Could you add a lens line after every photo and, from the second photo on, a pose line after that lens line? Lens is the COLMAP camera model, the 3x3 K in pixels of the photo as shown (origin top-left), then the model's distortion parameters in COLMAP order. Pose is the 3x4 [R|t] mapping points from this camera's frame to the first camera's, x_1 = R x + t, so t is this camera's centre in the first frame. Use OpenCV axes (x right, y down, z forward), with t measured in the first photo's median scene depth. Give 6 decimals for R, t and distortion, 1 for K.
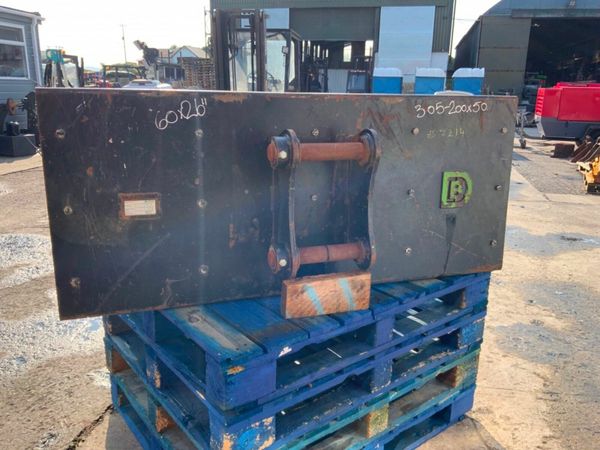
lens RADIAL K [[500.3, 0, 298.0], [0, 500.3, 222.2], [0, 0, 1]] dist [0.045878, -0.098822]
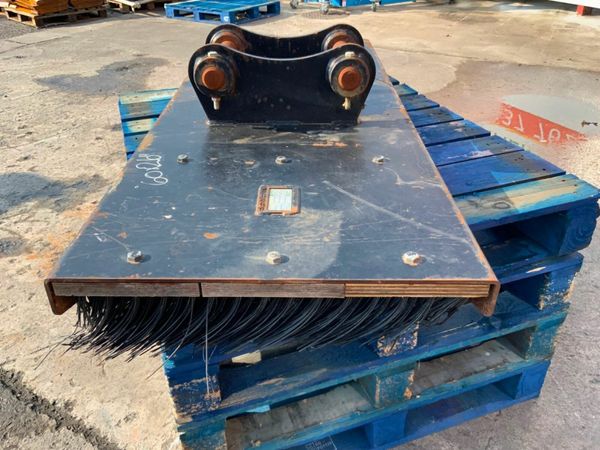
lens RADIAL K [[500.3, 0, 300.6], [0, 500.3, 229.8], [0, 0, 1]] dist [0.045878, -0.098822]
pose [[0.314983, -0.528036, 0.788646, -0.898505], [0.265040, 0.846824, 0.461133, -0.191957], [-0.911339, 0.063774, 0.406686, 0.971769]]
